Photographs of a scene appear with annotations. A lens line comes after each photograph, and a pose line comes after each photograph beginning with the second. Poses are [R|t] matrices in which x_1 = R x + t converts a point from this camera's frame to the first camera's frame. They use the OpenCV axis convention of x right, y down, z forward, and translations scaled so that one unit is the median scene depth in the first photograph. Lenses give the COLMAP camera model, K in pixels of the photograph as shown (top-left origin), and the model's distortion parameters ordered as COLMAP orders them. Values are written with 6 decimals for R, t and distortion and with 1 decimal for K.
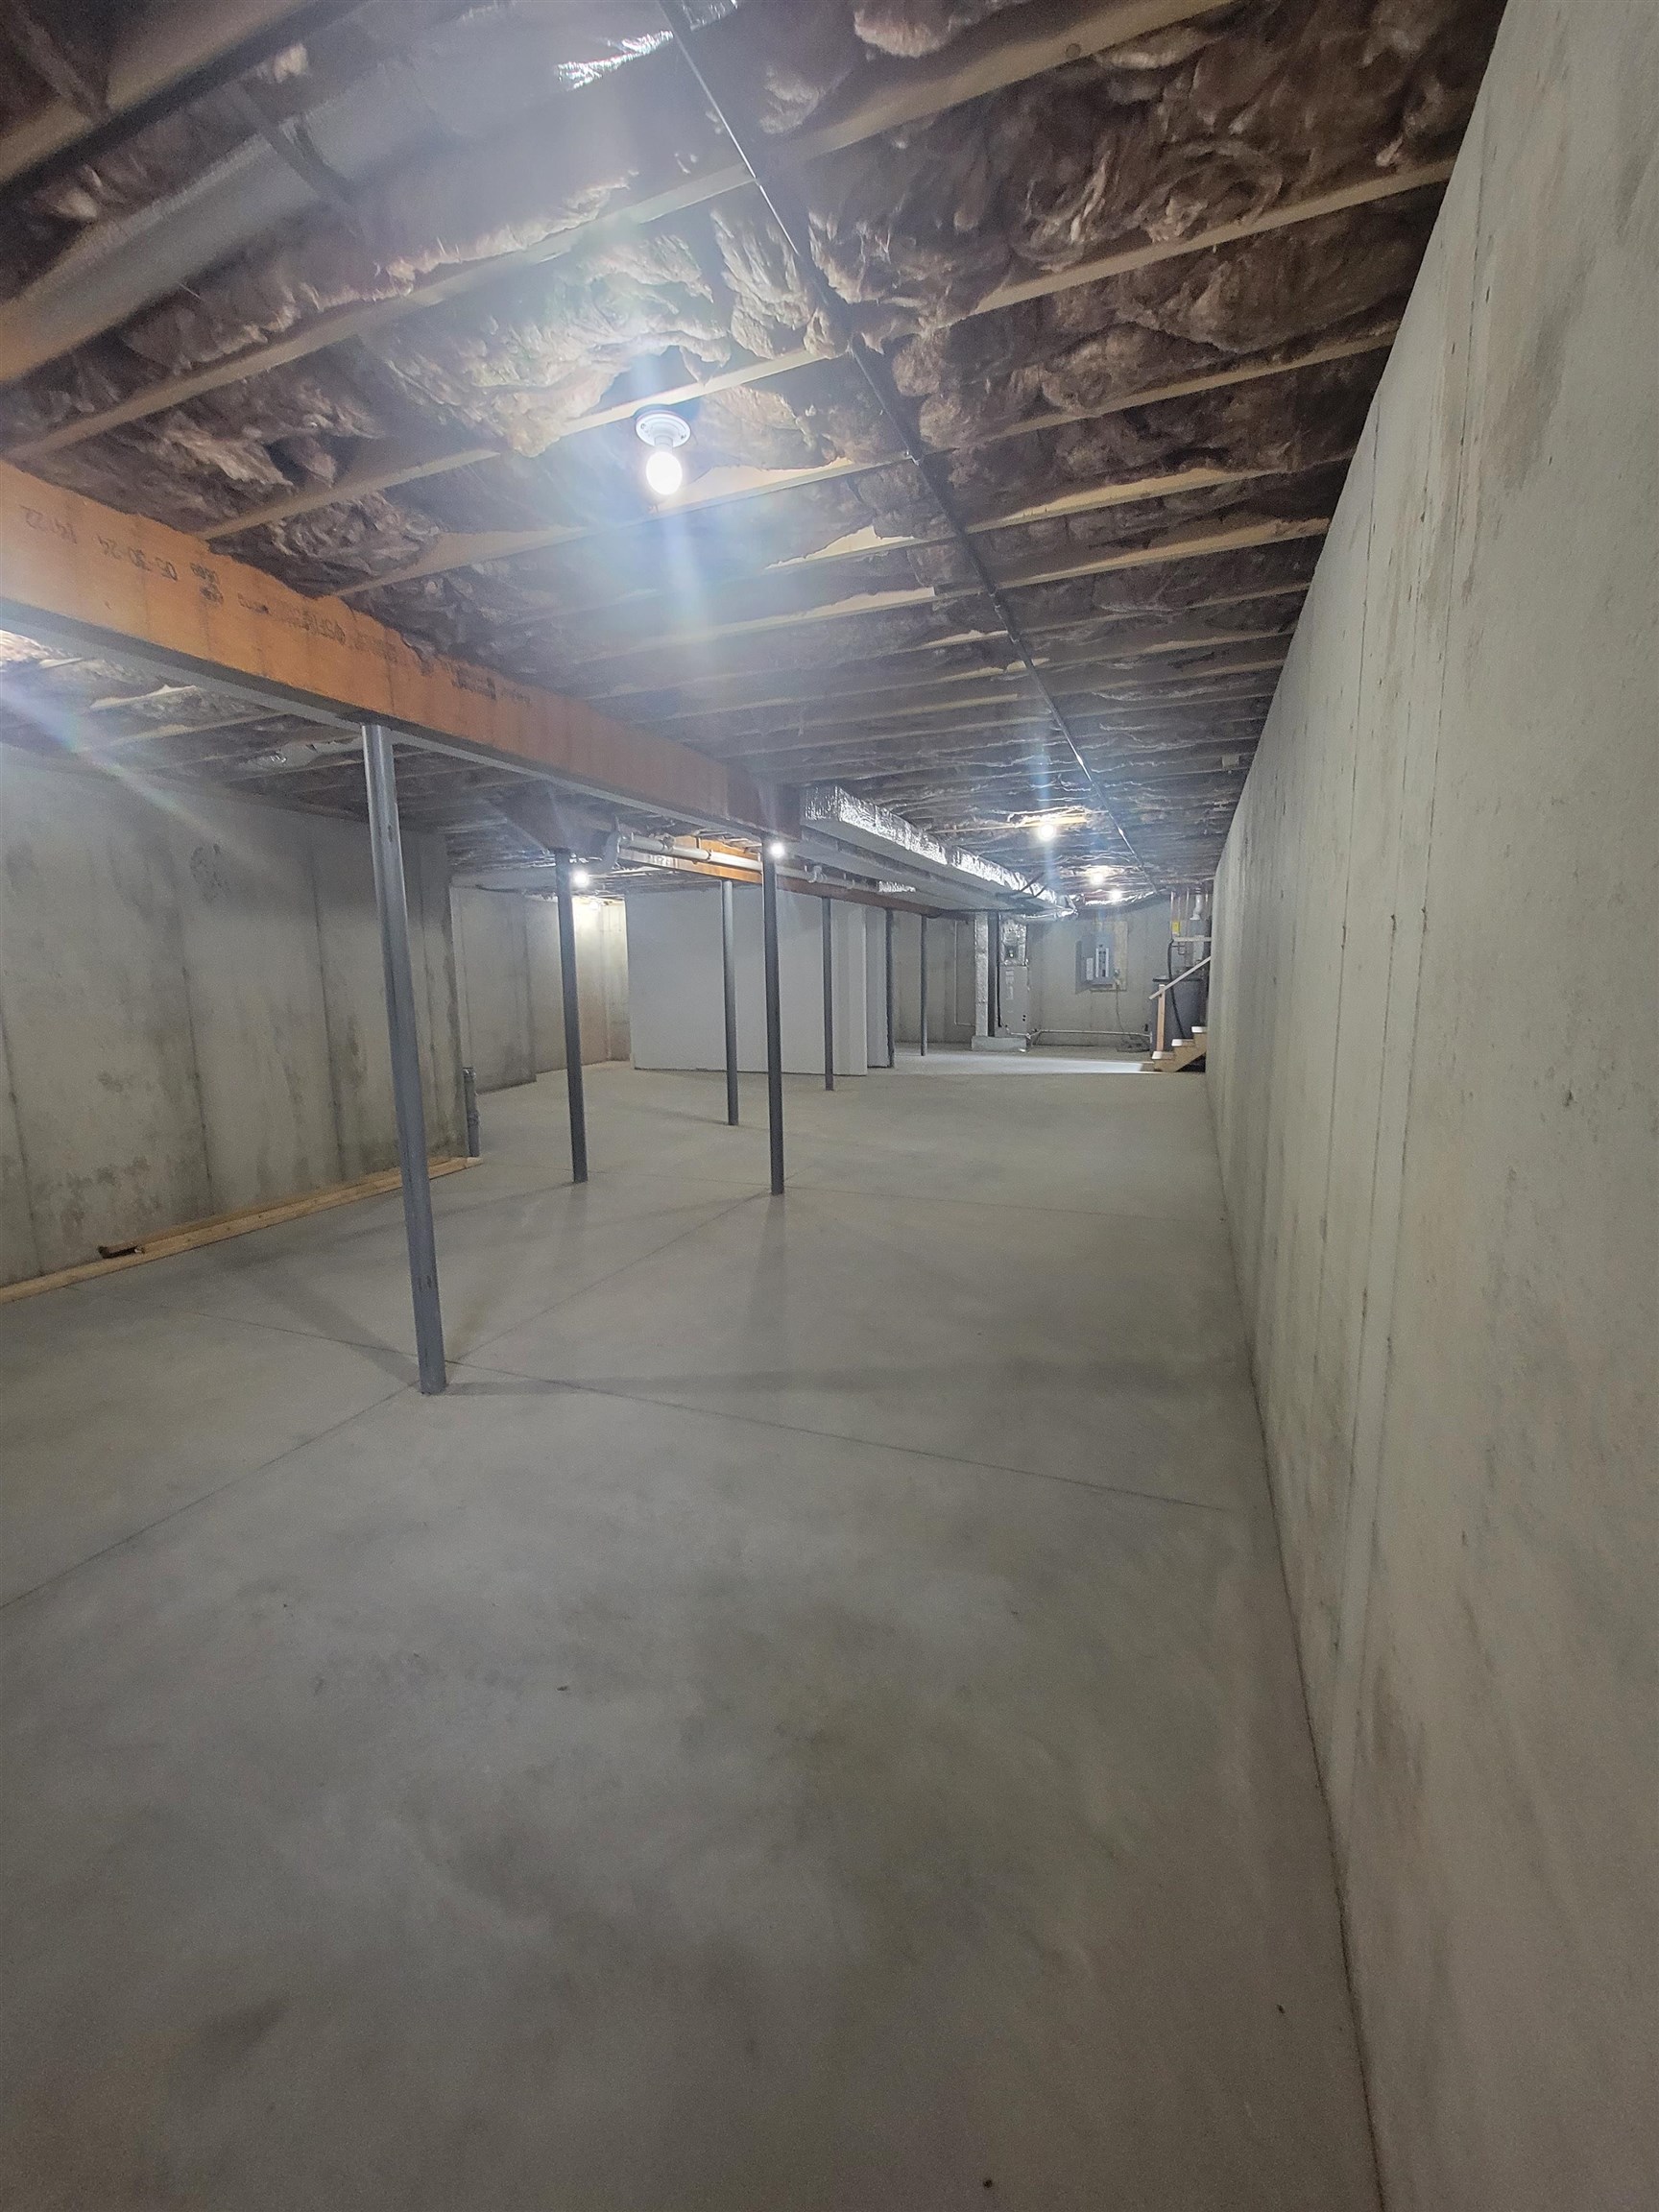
lens RADIAL K [[904.1, 0, 810.8], [0, 904.1, 1101.5], [0, 0, 1]] dist [-0.000659, -0.000765]
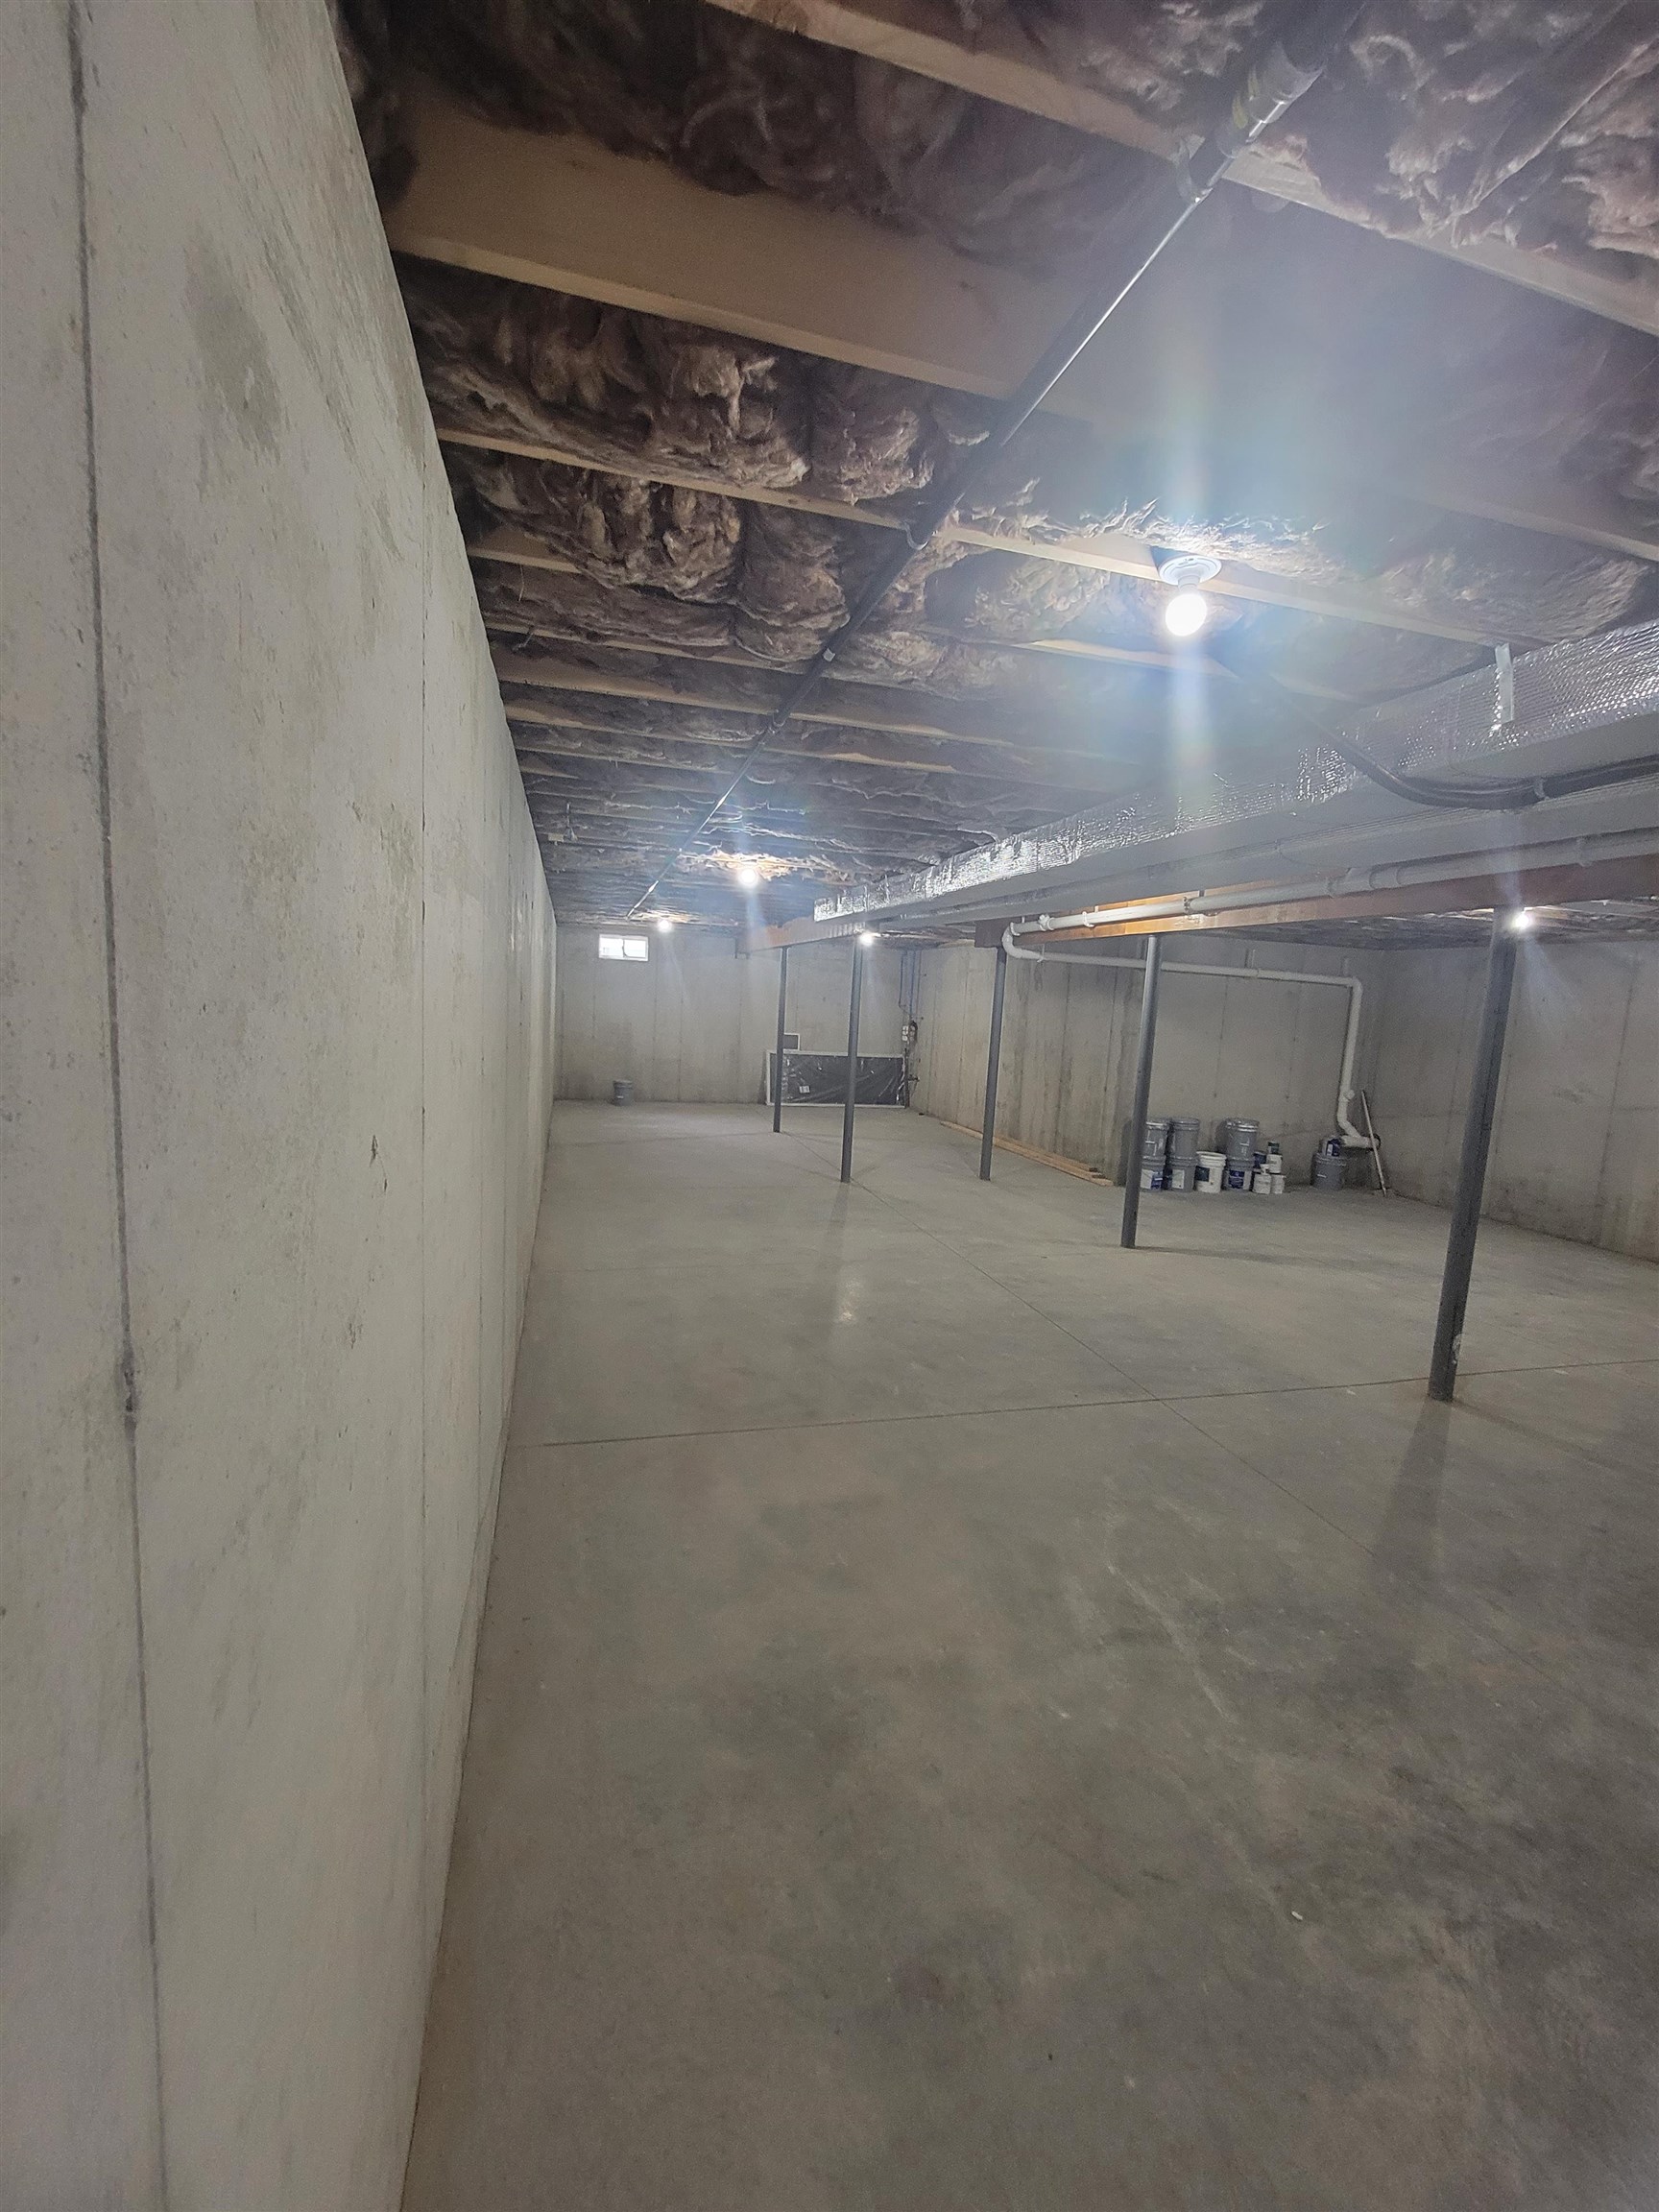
lens RADIAL K [[904.1, 0, 810.8], [0, 904.1, 1101.5], [0, 0, 1]] dist [-0.000659, -0.000765]
pose [[-0.788999, 0.050268, -0.612334, 0.847161], [-0.129734, 0.960544, 0.246017, -0.352459], [0.600541, 0.273548, -0.751347, 1.957586]]
